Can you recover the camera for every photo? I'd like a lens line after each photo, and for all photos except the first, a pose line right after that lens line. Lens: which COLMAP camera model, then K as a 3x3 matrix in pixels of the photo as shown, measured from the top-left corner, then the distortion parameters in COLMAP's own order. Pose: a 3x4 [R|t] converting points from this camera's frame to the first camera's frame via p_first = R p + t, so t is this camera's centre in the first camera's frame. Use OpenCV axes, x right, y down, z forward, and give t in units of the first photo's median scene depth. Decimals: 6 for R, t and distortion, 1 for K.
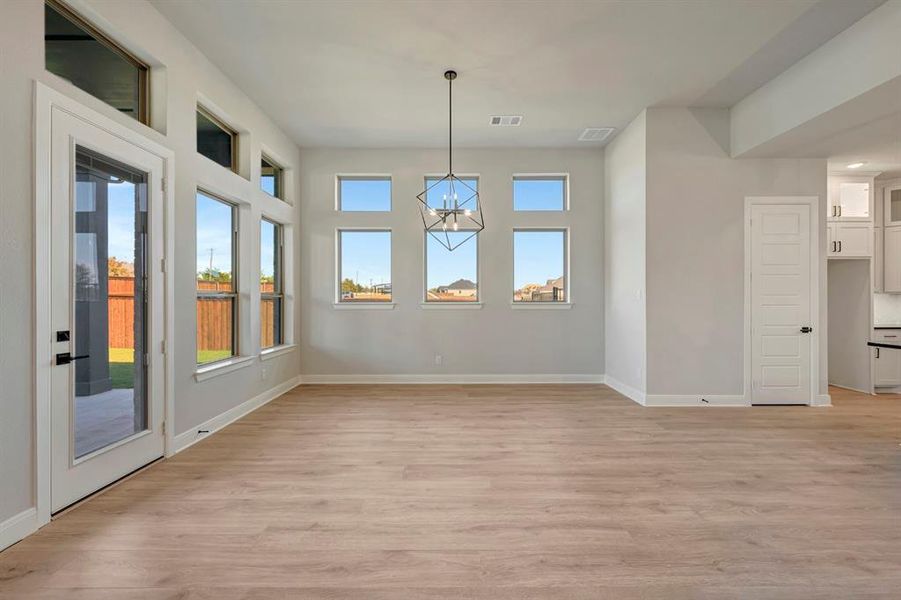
lens RADIAL K [[359.8, 0, 454.1], [0, 359.8, 297.1], [0, 0, 1]] dist [-0.000574, -0.000003]
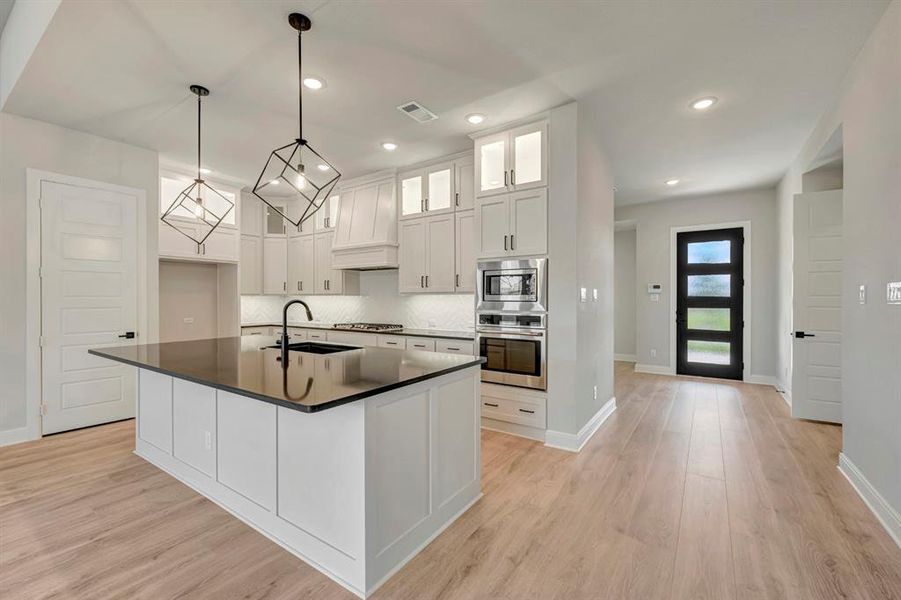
lens RADIAL K [[371.9, 0, 454.7], [0, 371.9, 298.2], [0, 0, 1]] dist [-0.000156, -0.000001]
pose [[0.559060, -0.000032, 0.829127, 0.663870], [-0.003887, 0.999989, 0.002659, -0.007328], [-0.829118, -0.004710, 0.559054, -0.200325]]
